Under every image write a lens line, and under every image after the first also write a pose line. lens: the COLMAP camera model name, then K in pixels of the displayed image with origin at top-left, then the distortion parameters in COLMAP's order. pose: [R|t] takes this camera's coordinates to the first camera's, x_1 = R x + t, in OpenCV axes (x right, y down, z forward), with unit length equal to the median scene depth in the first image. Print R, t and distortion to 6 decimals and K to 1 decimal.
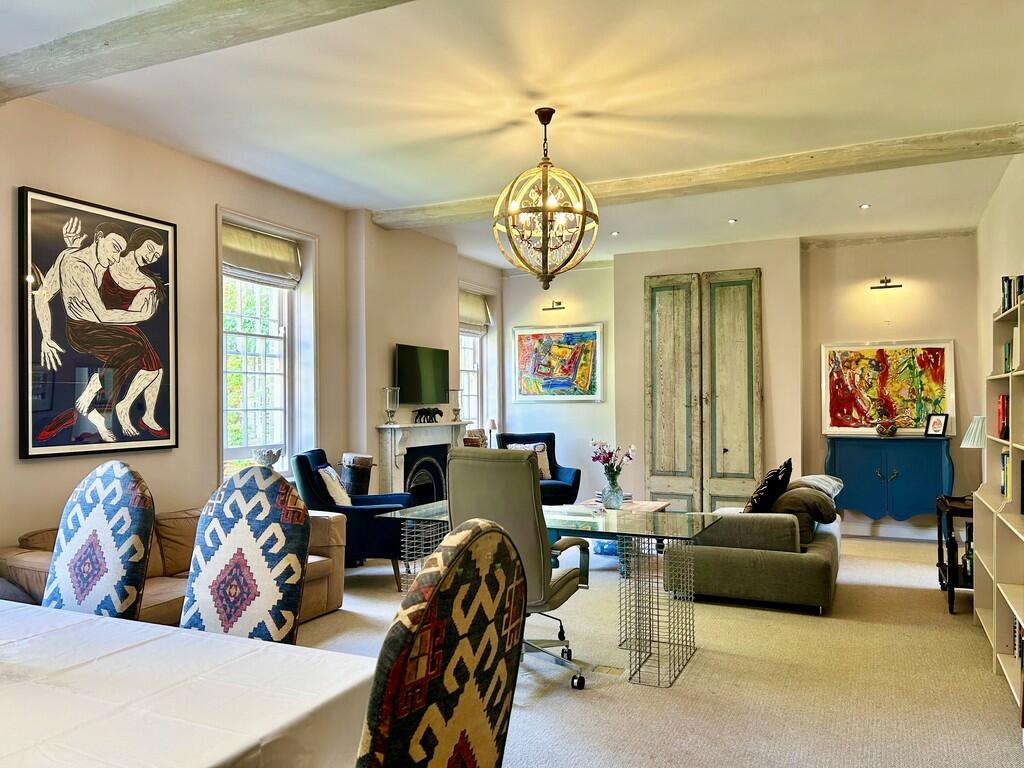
lens RADIAL K [[787.1, 0, 501.5], [0, 787.1, 384.3], [0, 0, 1]] dist [0.039367, -0.027826]
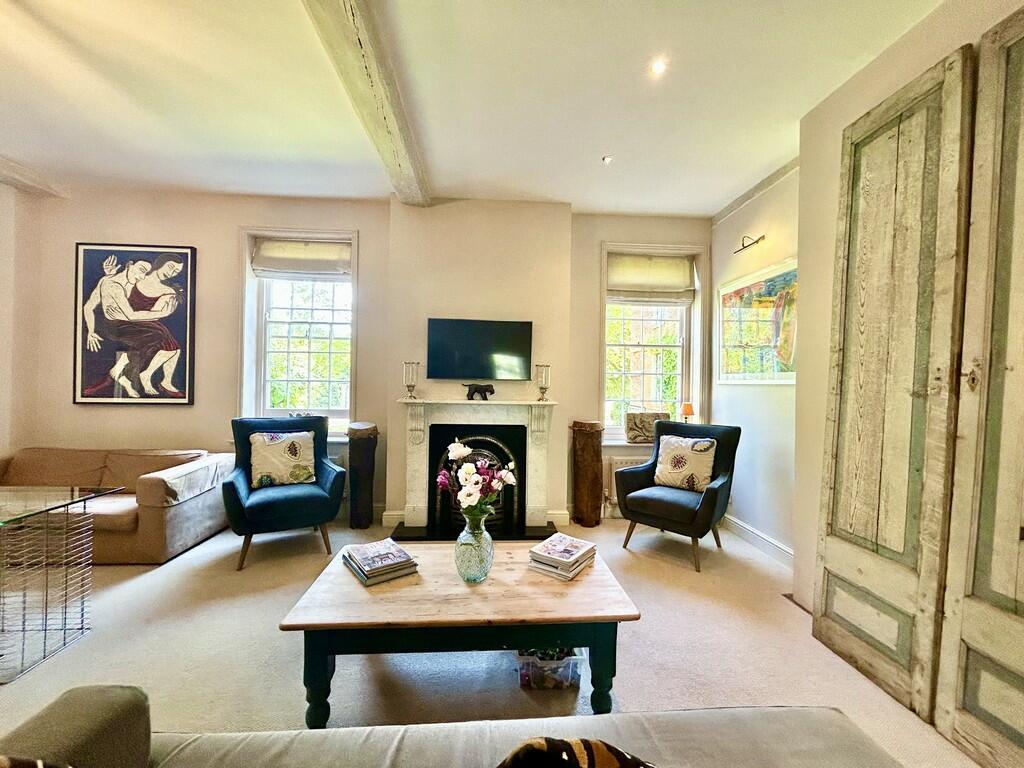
lens RADIAL K [[413.9, 0, 513.2], [0, 413.9, 382.6], [0, 0, 1]] dist [-0.004063, 0.000891]
pose [[0.483756, 0.014616, -0.875081, 0.335844], [0.001814, 0.999842, 0.017703, 0.018495], [0.875201, -0.010151, 0.483653, 0.750661]]
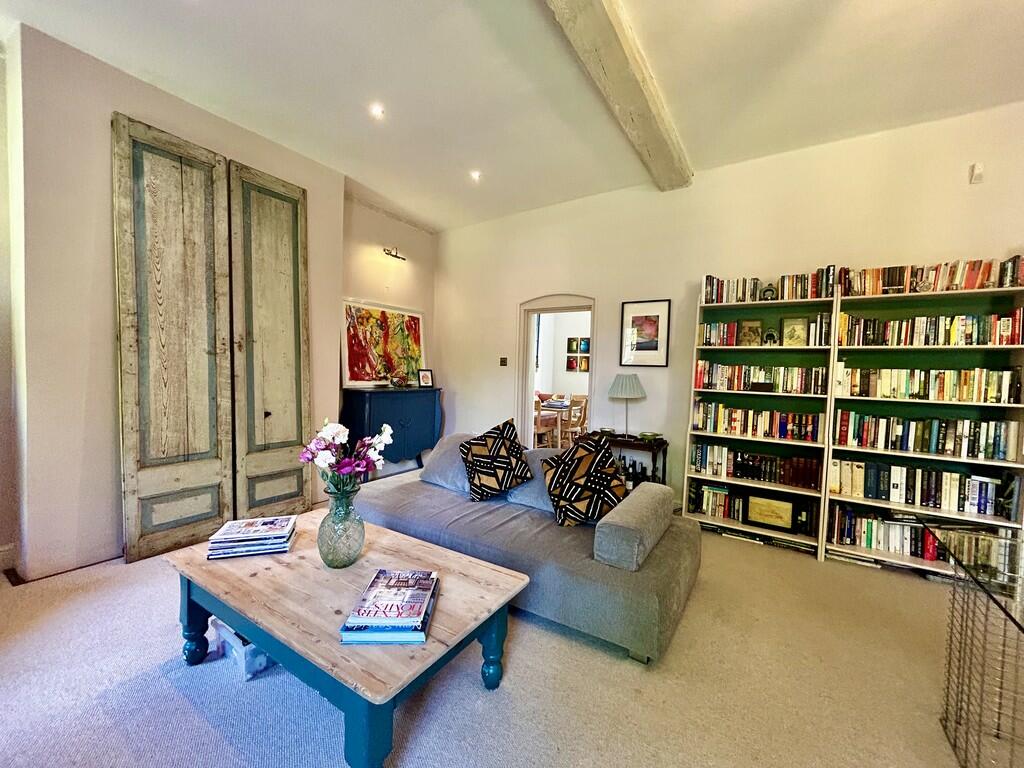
lens RADIAL K [[413.9, 0, 521.8], [0, 413.9, 384.1], [0, 0, 1]] dist [-0.004063, 0.000891]
pose [[0.111227, -0.023494, 0.993517, -0.083368], [-0.056199, 0.997972, 0.029891, 0.030340], [-0.992205, -0.059160, 0.109681, 0.733843]]
